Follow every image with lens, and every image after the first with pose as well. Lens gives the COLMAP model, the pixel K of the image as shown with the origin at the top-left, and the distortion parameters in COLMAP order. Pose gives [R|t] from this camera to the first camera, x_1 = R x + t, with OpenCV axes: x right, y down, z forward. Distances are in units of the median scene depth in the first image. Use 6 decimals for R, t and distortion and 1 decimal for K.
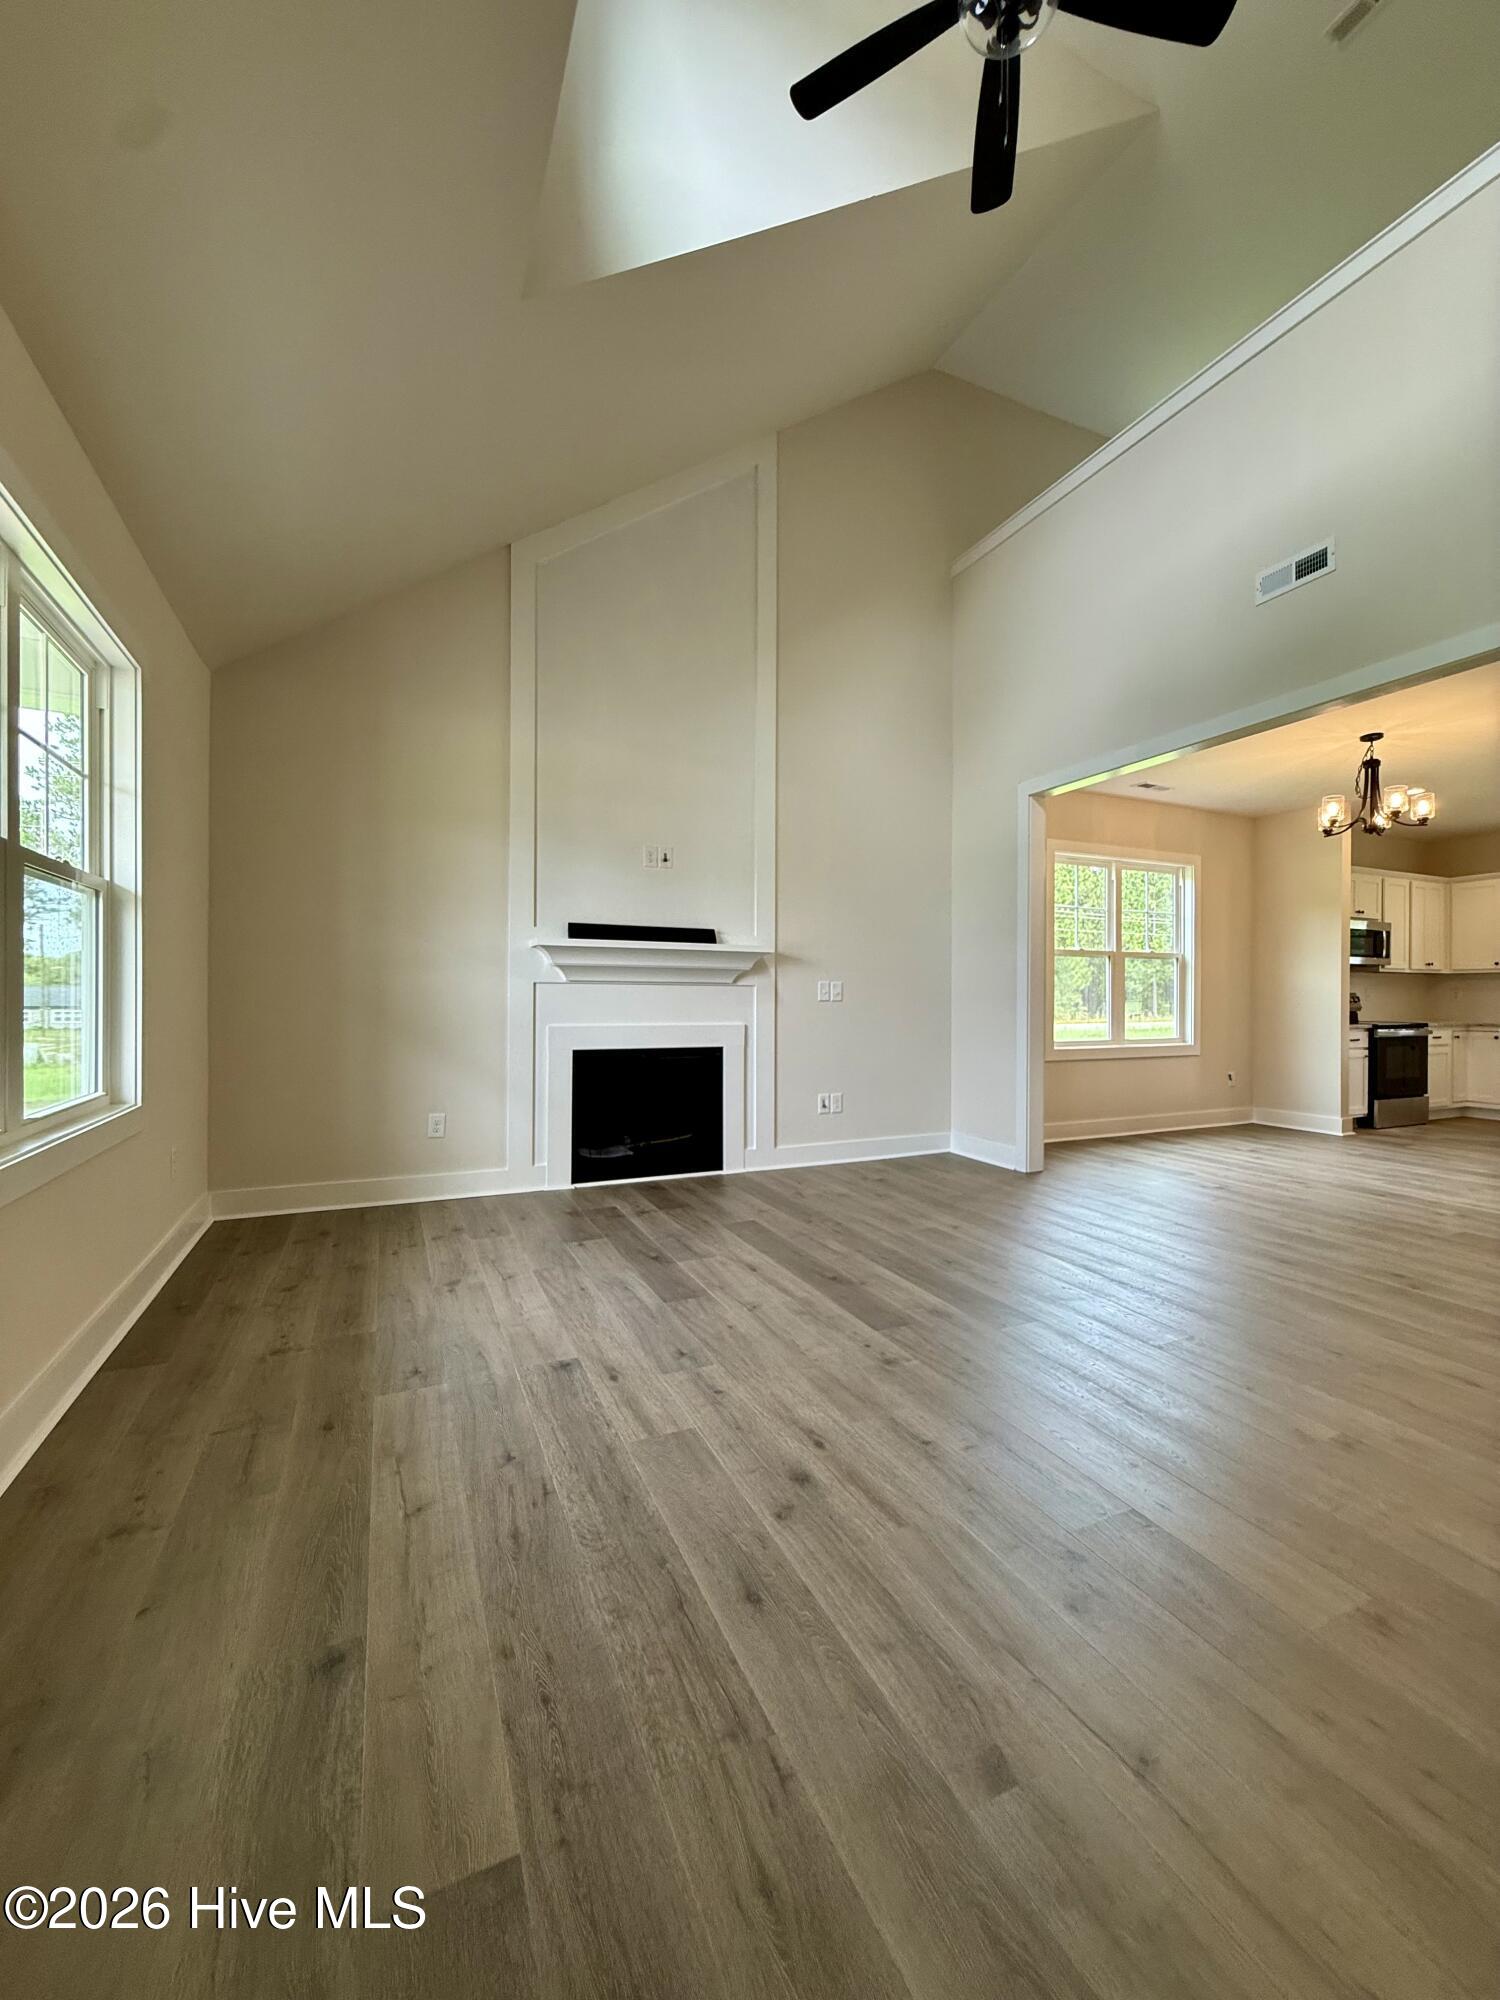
lens RADIAL K [[786.6, 0, 754.1], [0, 786.6, 996.6], [0, 0, 1]] dist [-0.001091, -0.000158]
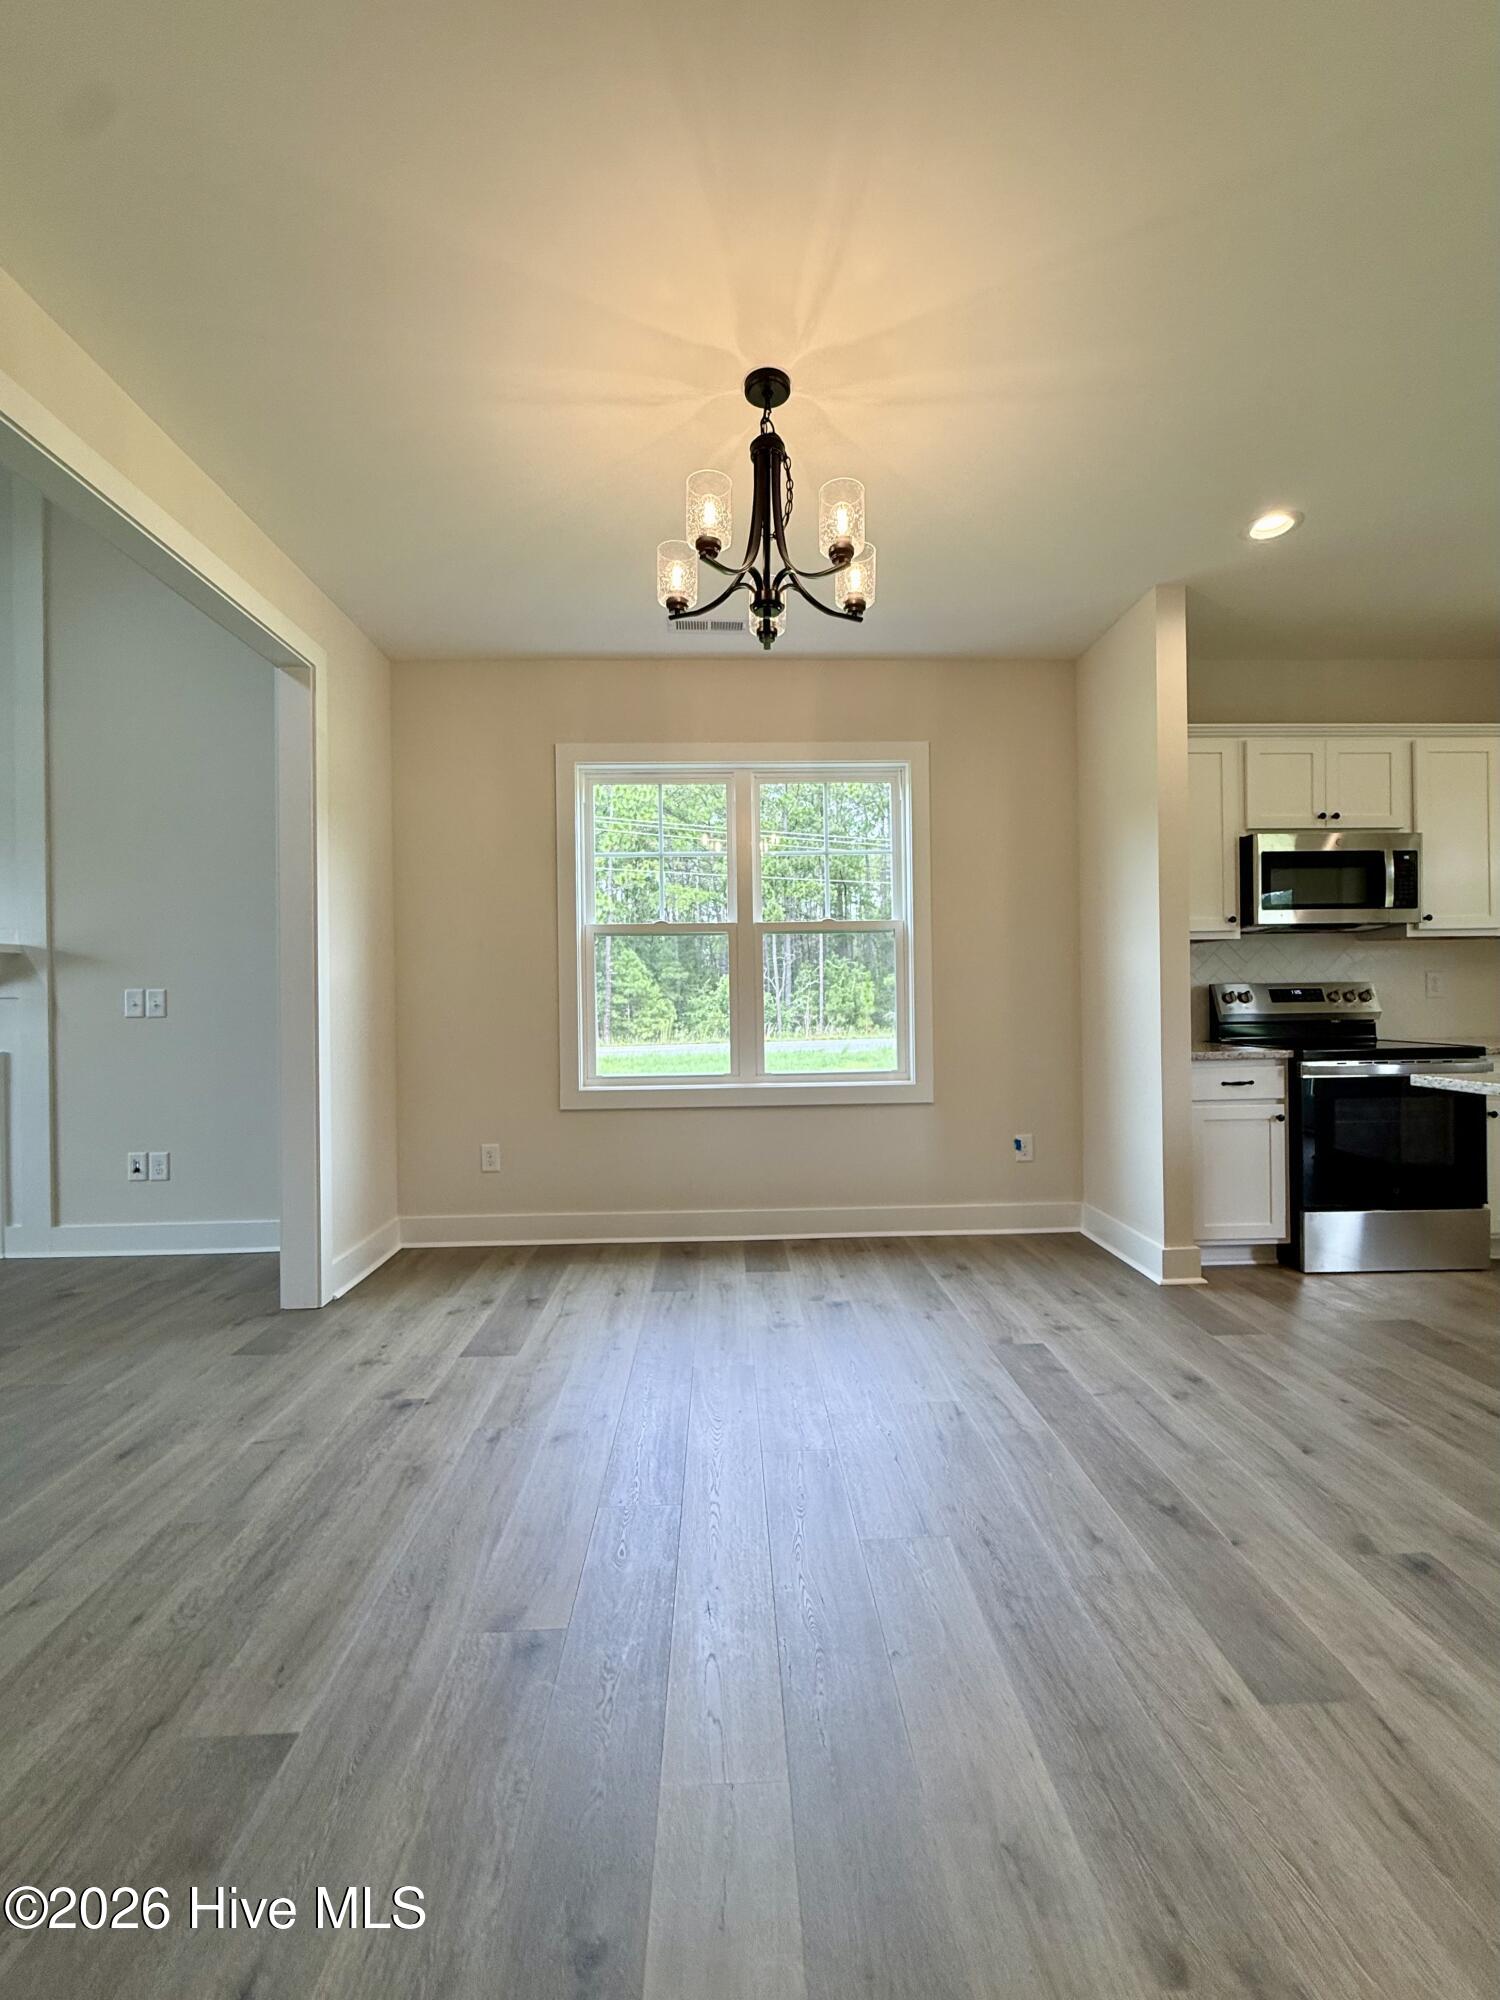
lens RADIAL K [[828.1, 0, 749.8], [0, 828.1, 998.6], [0, 0, 1]] dist [0.001573, 0.000109]
pose [[0.927179, -0.016491, -0.374255, 0.679209], [0.017017, 0.999853, -0.001899, 0.000035], [0.374231, -0.004608, 0.927324, 0.421891]]
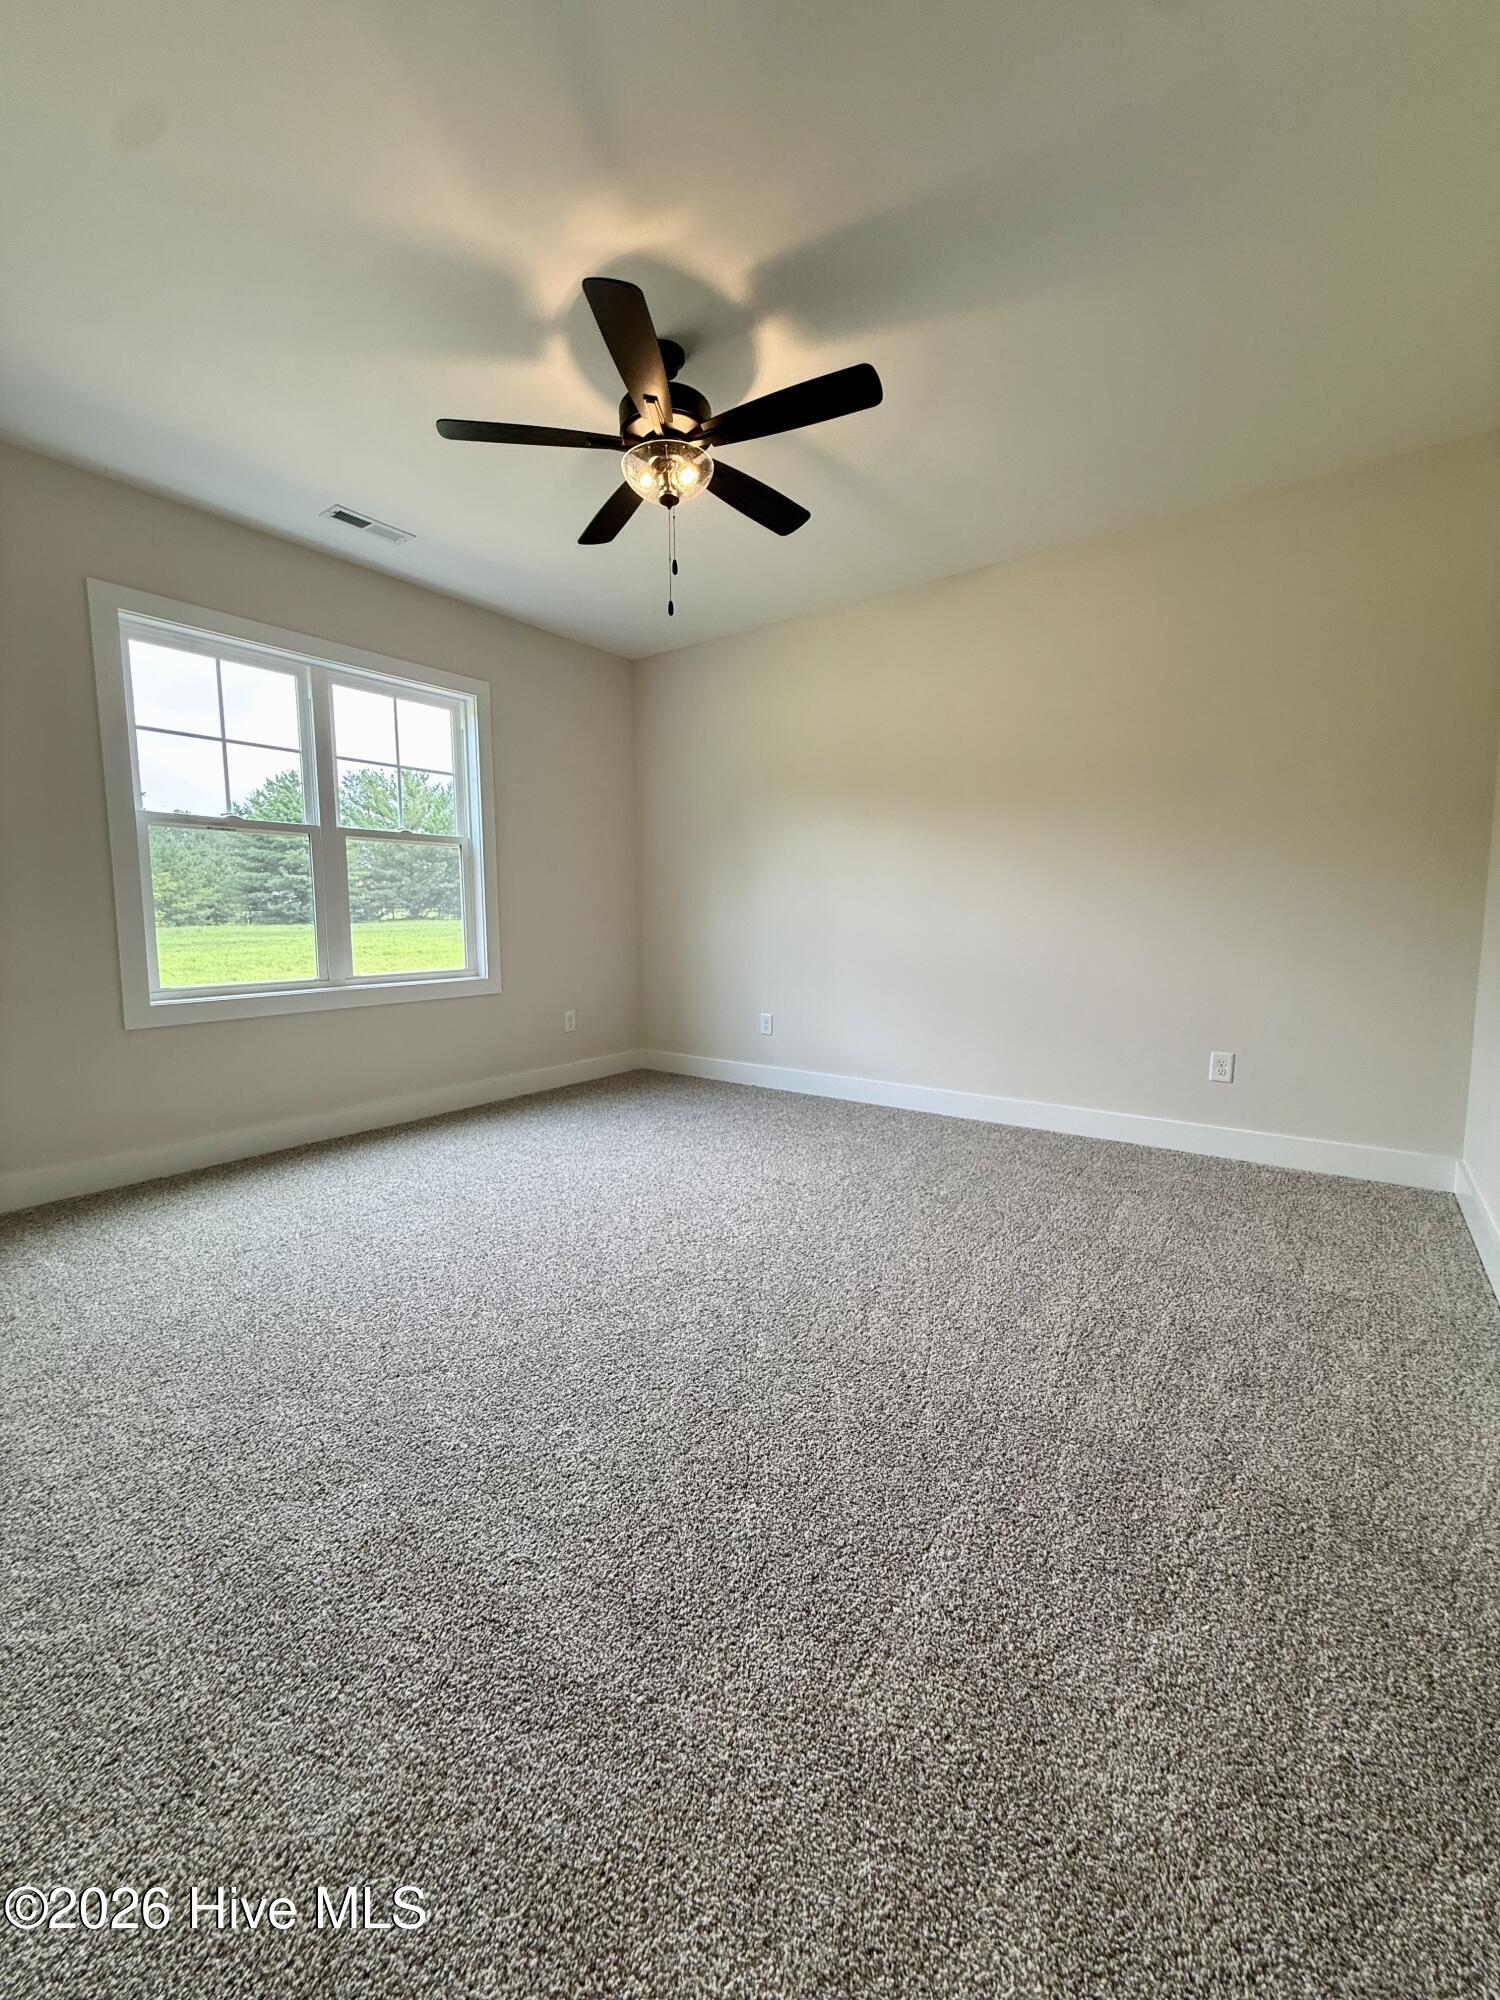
lens RADIAL K [[786.6, 0, 754.1], [0, 786.6, 996.6], [0, 0, 1]] dist [-0.001091, -0.000158]
pose [[0.870055, -0.052096, 0.490194, 0.435571], [-0.004412, 0.993537, 0.113420, 0.000613], [-0.492935, -0.100845, 0.864202, 0.326125]]
